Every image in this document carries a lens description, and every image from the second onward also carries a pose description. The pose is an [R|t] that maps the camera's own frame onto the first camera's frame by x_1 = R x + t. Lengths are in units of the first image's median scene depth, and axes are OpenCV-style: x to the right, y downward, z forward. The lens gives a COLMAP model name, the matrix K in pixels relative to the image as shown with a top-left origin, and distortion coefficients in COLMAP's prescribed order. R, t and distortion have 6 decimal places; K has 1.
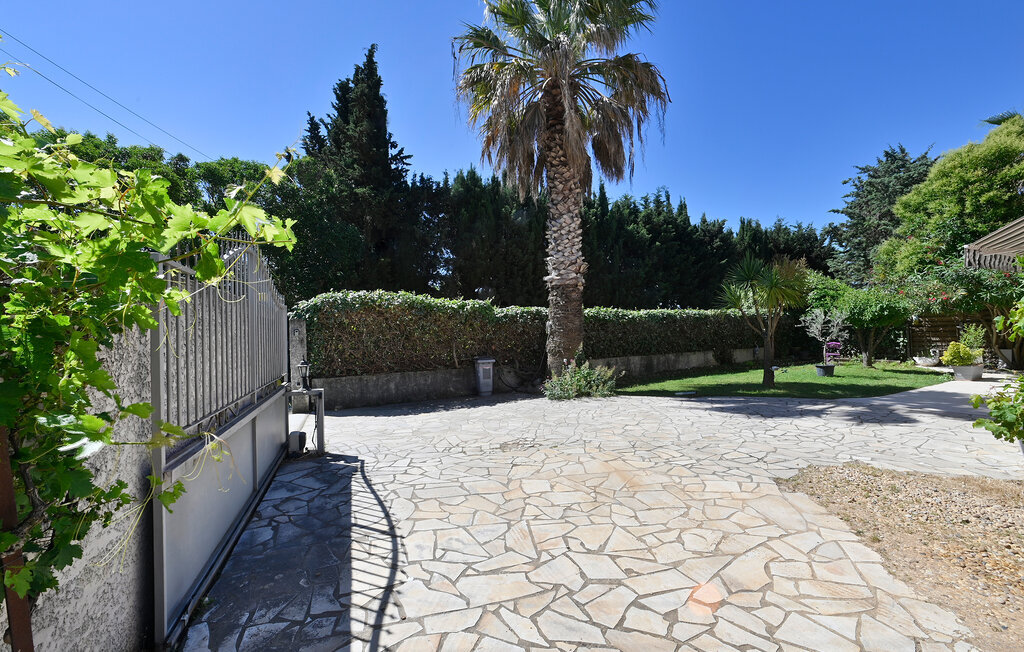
lens RADIAL K [[433.7, 0, 508.6], [0, 433.7, 320.1], [0, 0, 1]] dist [-0.051719, 0.018258]
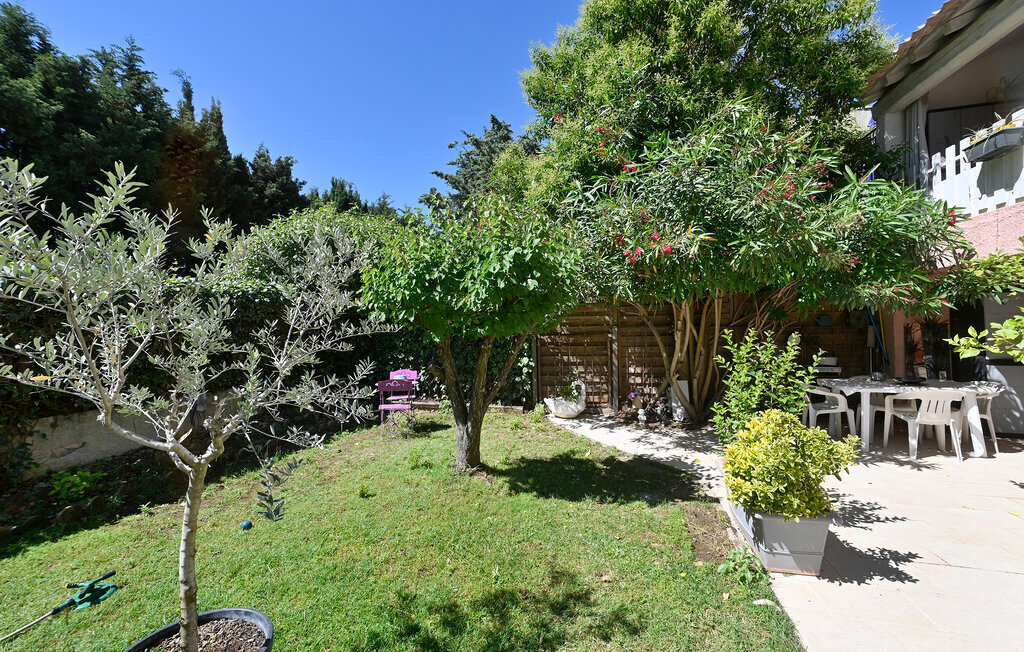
lens RADIAL K [[433.7, 0, 508.6], [0, 433.7, 320.1], [0, 0, 1]] dist [-0.051719, 0.018258]
pose [[0.697564, 0.025088, 0.716083, 0.567559], [-0.020879, 0.999674, -0.014685, 0.006785], [-0.716218, -0.004707, 0.697861, 0.669974]]
